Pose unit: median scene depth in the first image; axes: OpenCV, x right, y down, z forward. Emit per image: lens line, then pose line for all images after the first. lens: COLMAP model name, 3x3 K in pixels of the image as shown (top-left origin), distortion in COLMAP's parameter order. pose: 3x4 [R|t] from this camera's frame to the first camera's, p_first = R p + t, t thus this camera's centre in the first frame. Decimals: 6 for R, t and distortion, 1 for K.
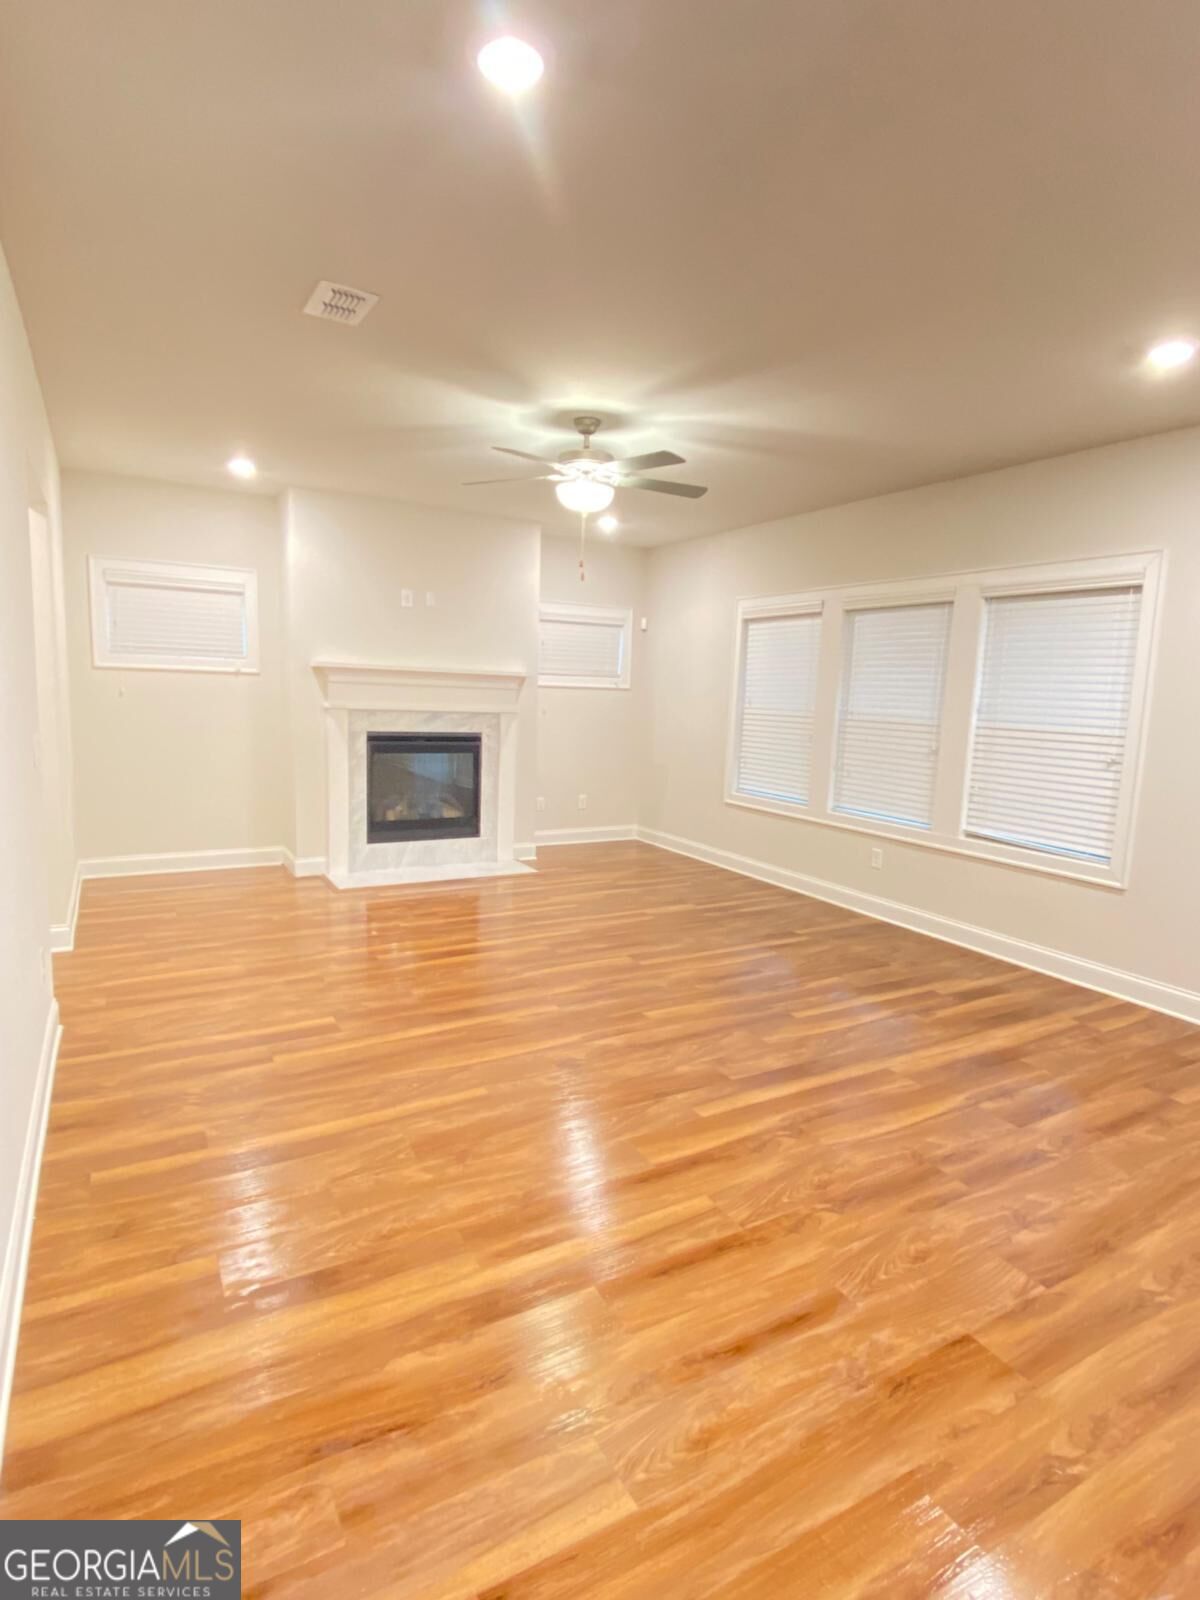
lens RADIAL K [[852.7, 0, 588.1], [0, 852.7, 785.8], [0, 0, 1]] dist [0.019283, -0.017004]
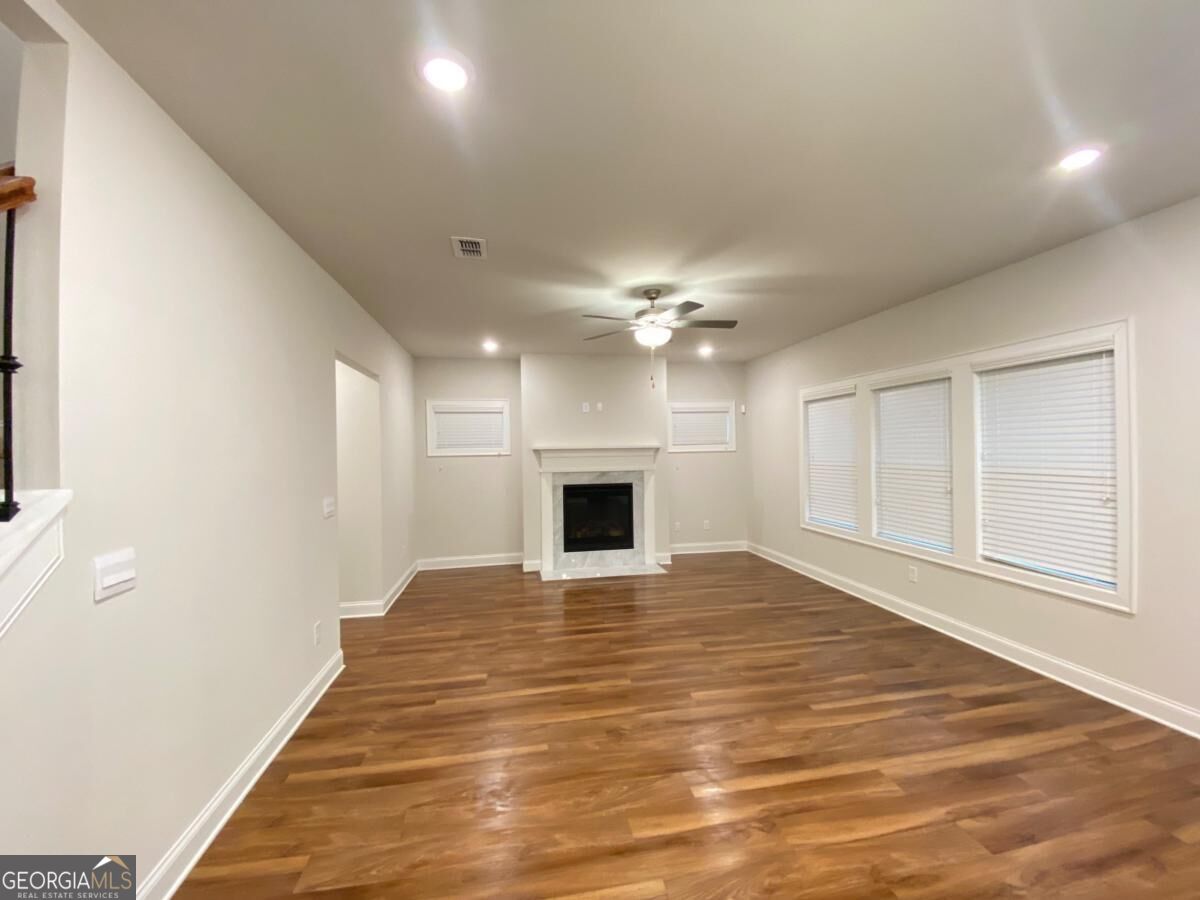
lens RADIAL K [[500.9, 0, 561.7], [0, 500.9, 439.7], [0, 0, 1]] dist [-0.001610, -0.009496]
pose [[0.938403, -0.060632, -0.340182, 0.146934], [0.012658, 0.989856, -0.141508, -0.022701], [0.345311, 0.128486, 0.929652, 0.110004]]
